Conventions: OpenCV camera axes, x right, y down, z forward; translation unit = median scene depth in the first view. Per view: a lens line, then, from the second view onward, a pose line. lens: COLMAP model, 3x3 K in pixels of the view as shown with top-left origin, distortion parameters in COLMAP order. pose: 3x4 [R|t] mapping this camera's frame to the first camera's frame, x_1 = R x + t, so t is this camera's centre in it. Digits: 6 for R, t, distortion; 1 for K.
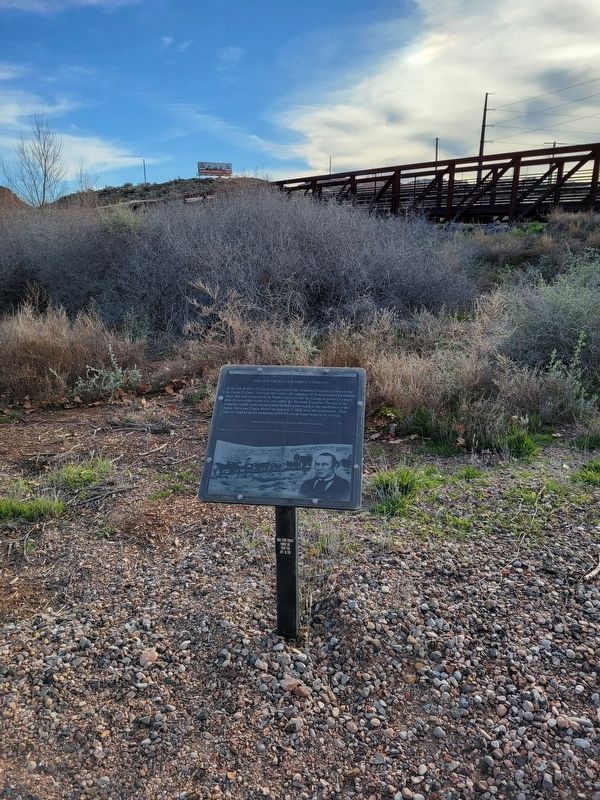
lens RADIAL K [[596.1, 0, 299.7], [0, 596.1, 399.8], [0, 0, 1]] dist [0.028648, -0.021068]
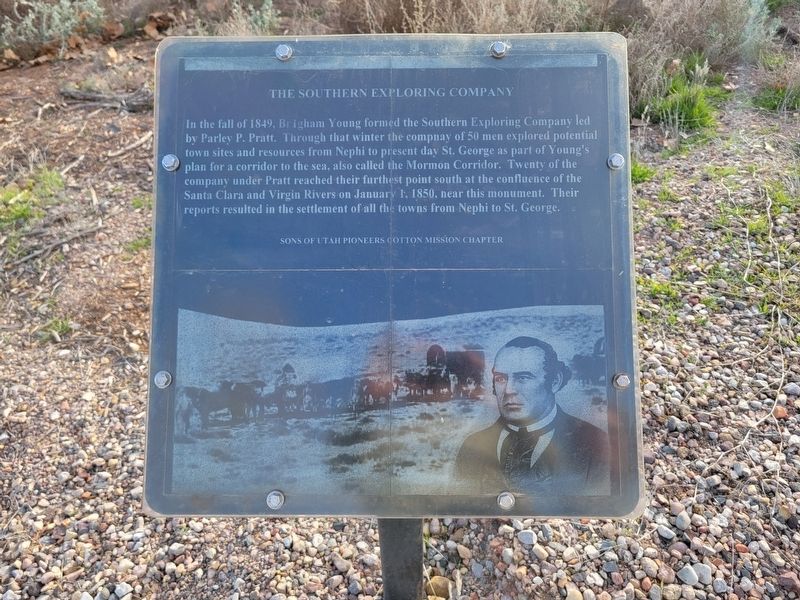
lens RADIAL K [[596.1, 0, 403.8], [0, 596.1, 300.6], [0, 0, 1]] dist [0.028648, -0.021068]
pose [[0.992947, -0.085031, 0.082614, -0.038072], [0.041457, 0.901881, 0.429990, -0.059440], [-0.111070, -0.423533, 0.899046, 0.596508]]
